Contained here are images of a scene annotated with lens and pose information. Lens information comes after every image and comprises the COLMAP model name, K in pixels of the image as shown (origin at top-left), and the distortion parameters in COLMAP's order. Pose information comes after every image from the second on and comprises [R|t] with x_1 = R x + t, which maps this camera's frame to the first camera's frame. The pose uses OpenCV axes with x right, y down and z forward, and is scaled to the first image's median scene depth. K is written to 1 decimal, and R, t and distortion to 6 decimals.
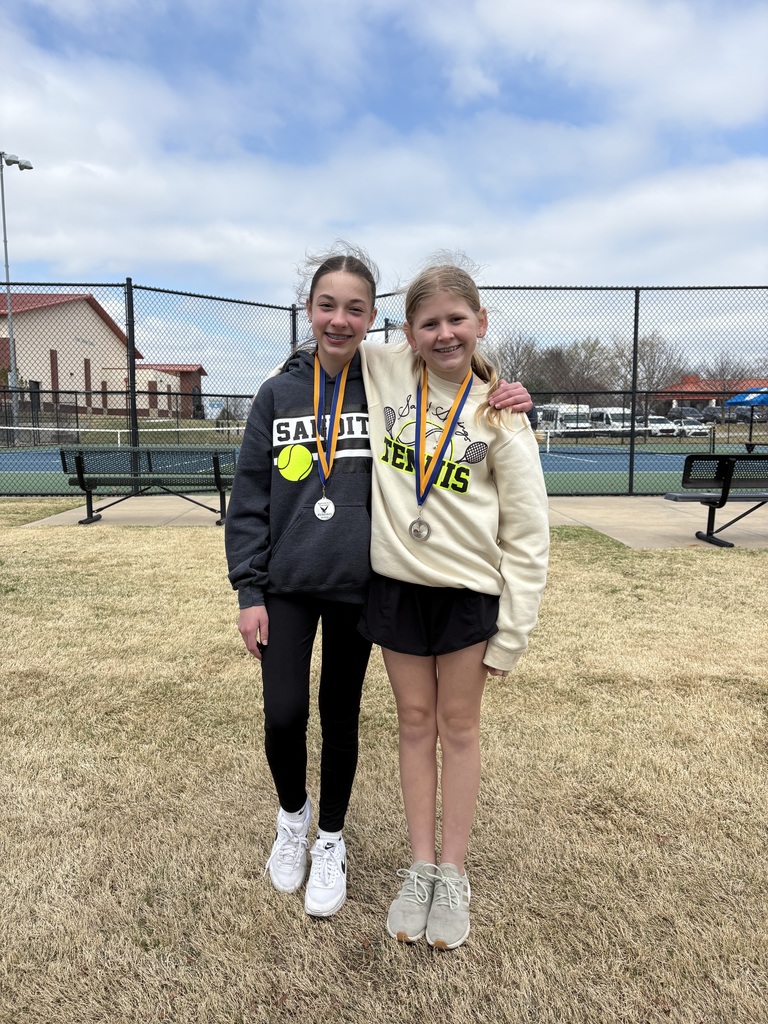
lens RADIAL K [[690.5, 0, 379.9], [0, 690.5, 512.4], [0, 0, 1]] dist [0.029029, -0.018423]
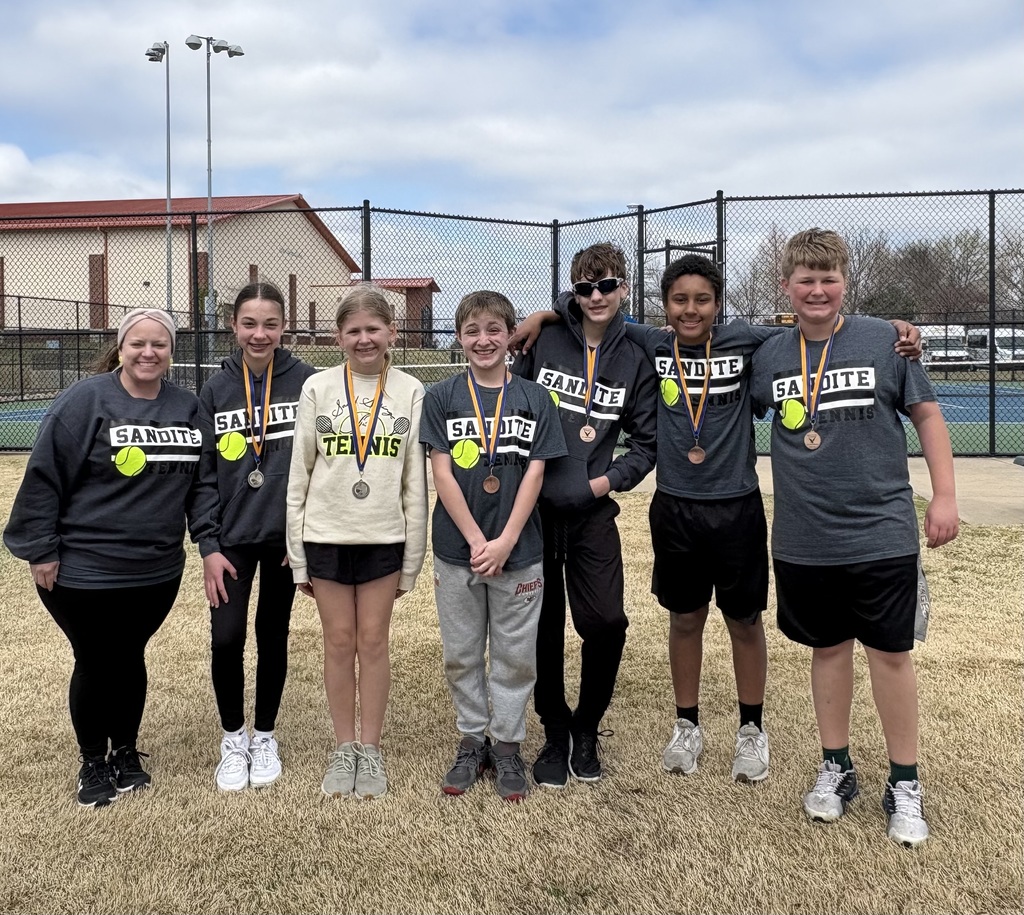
lens RADIAL K [[947.1, 0, 524.9], [0, 947.1, 389.6], [0, 0, 1]] dist [0.017425, 0.000000]
pose [[0.988519, -0.004091, -0.151041, 0.011000], [-0.009099, 0.996208, -0.086532, -0.002691], [0.150822, 0.086913, 0.984733, -0.117713]]
